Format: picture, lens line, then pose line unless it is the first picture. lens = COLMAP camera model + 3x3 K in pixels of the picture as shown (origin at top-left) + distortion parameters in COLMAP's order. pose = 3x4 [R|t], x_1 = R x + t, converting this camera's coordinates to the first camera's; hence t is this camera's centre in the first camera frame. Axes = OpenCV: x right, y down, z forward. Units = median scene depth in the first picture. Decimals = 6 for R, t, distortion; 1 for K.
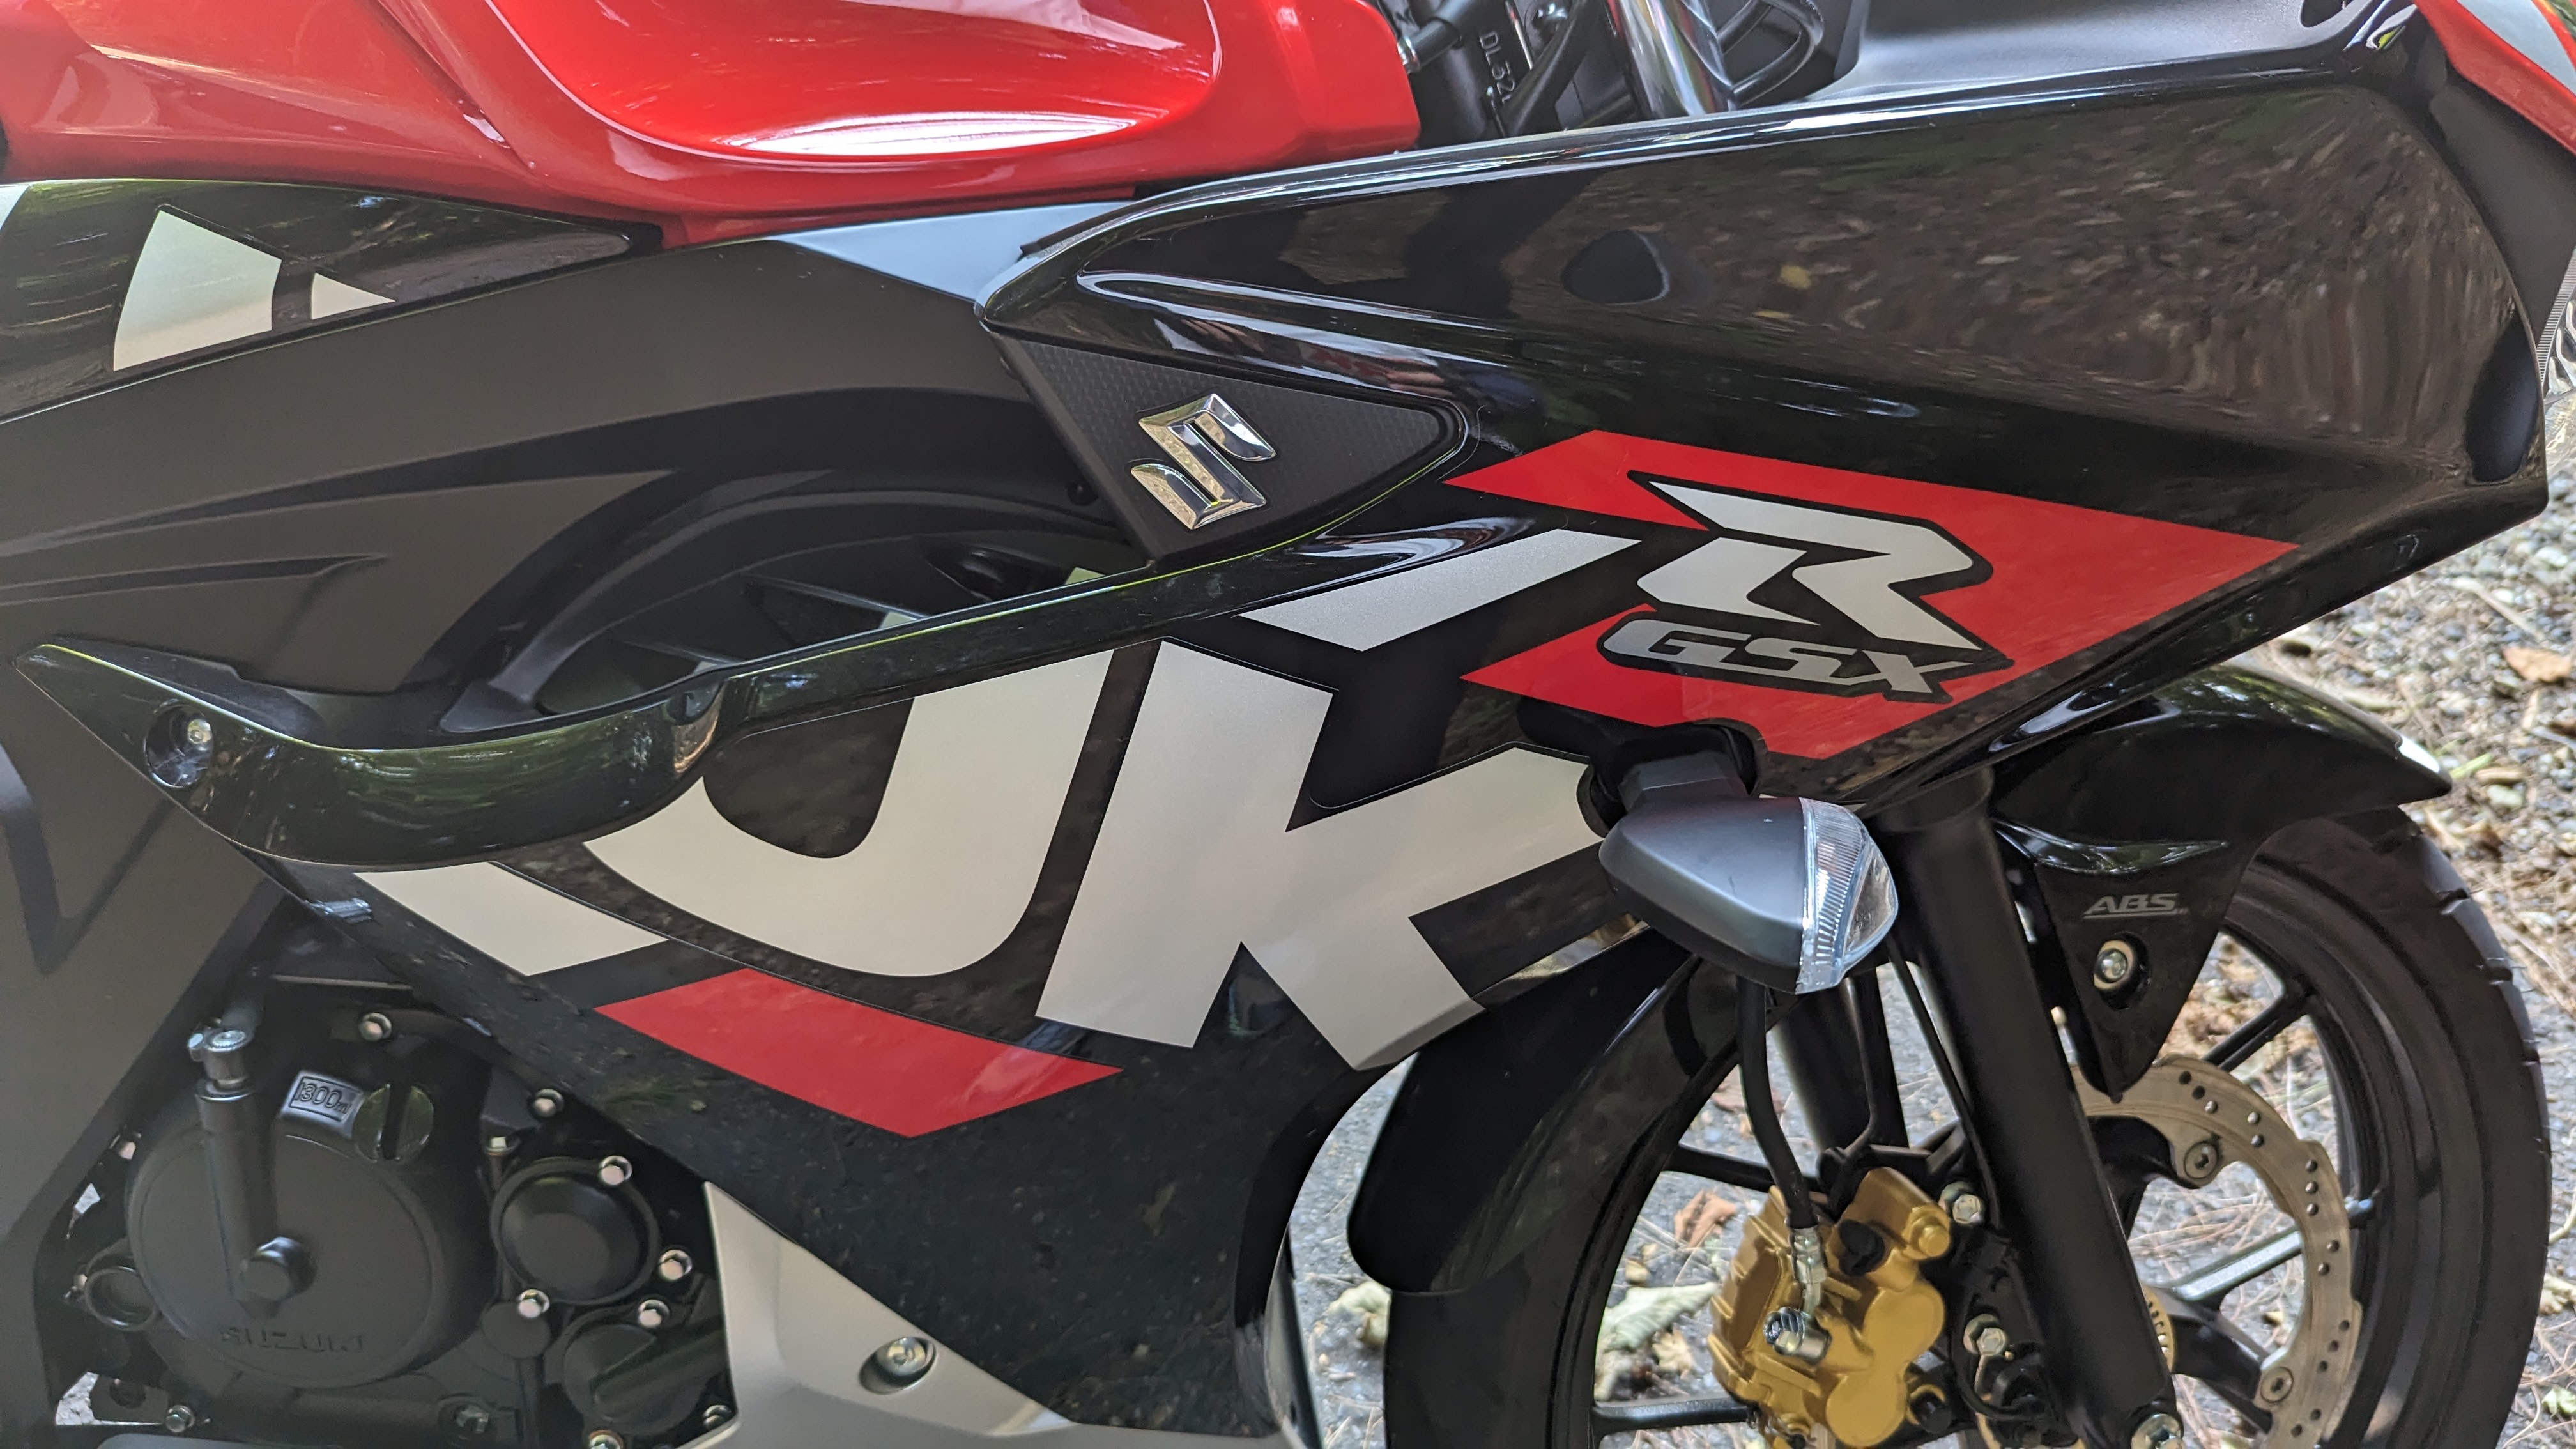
lens RADIAL K [[1896.3, 0, 1309.8], [0, 1896.3, 718.2], [0, 0, 1]] dist [0.055913, -0.087176]
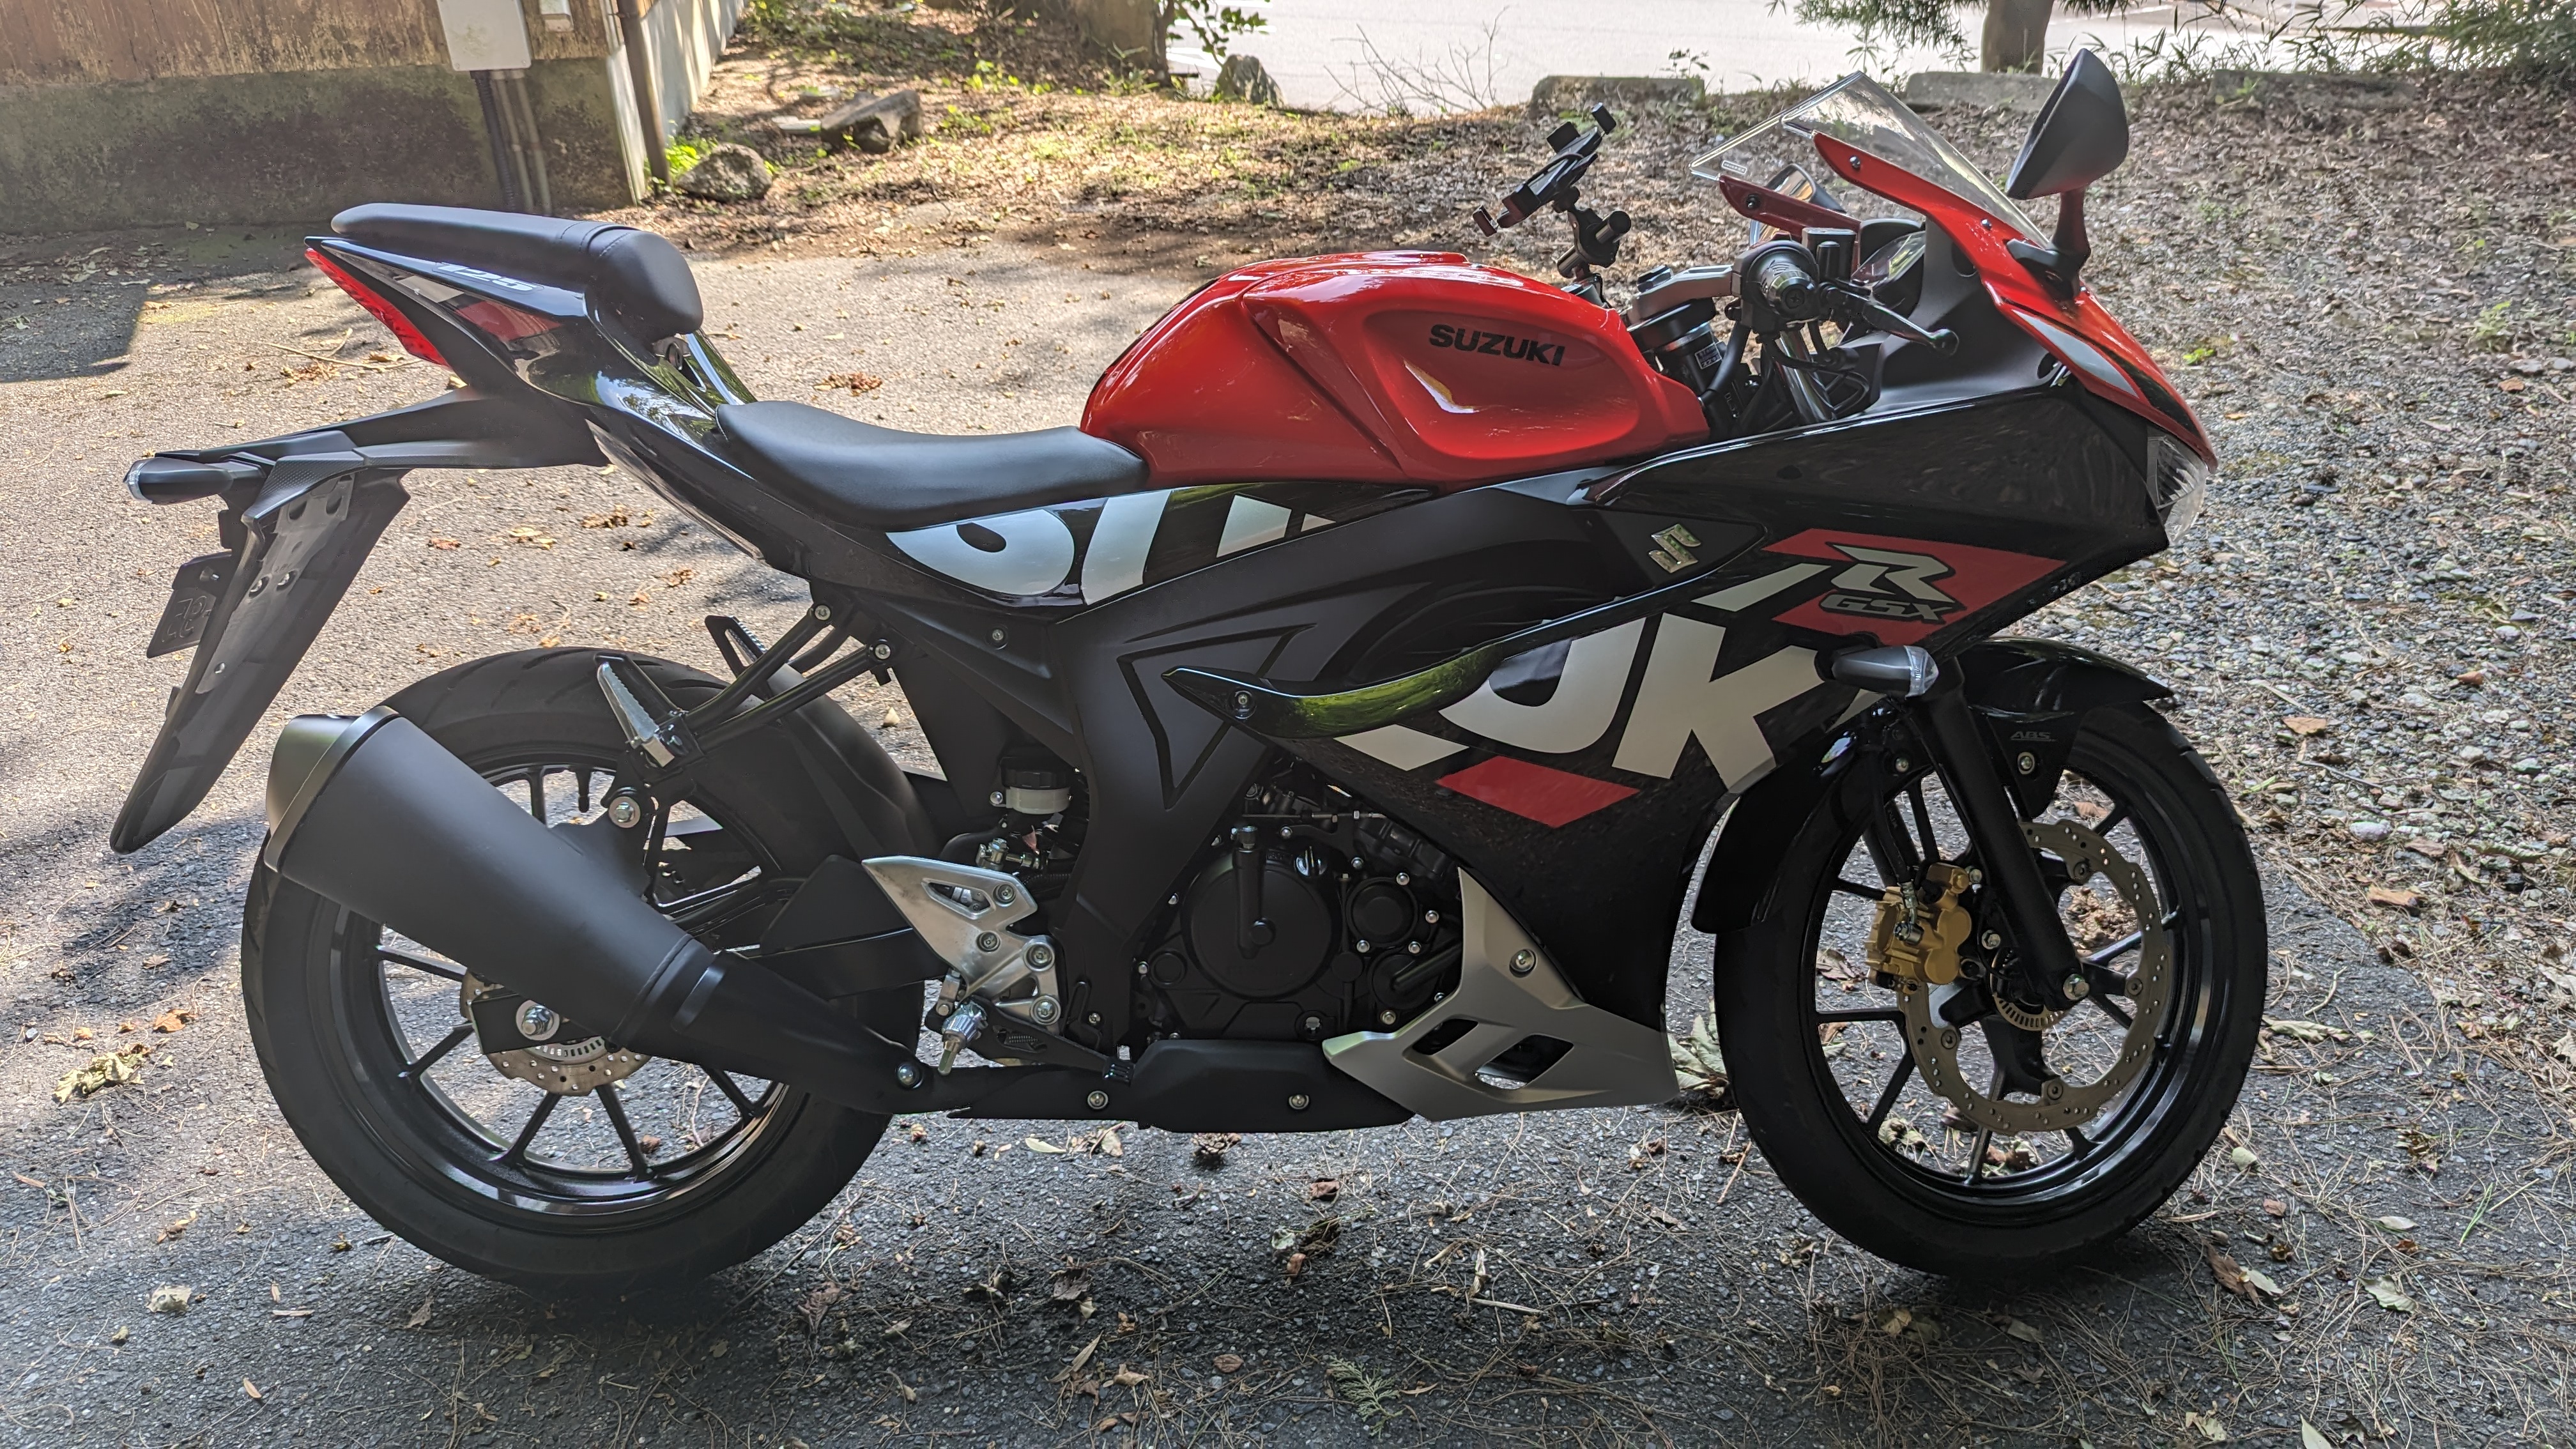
lens RADIAL K [[1901.9, 0, 1300.1], [0, 1901.9, 721.7], [0, 0, 1]] dist [0.065958, -0.088291]
pose [[0.997493, -0.065389, 0.027060, -0.596665], [0.068803, 0.985573, -0.154635, 0.439394], [-0.016558, 0.156110, 0.987601, -1.486704]]
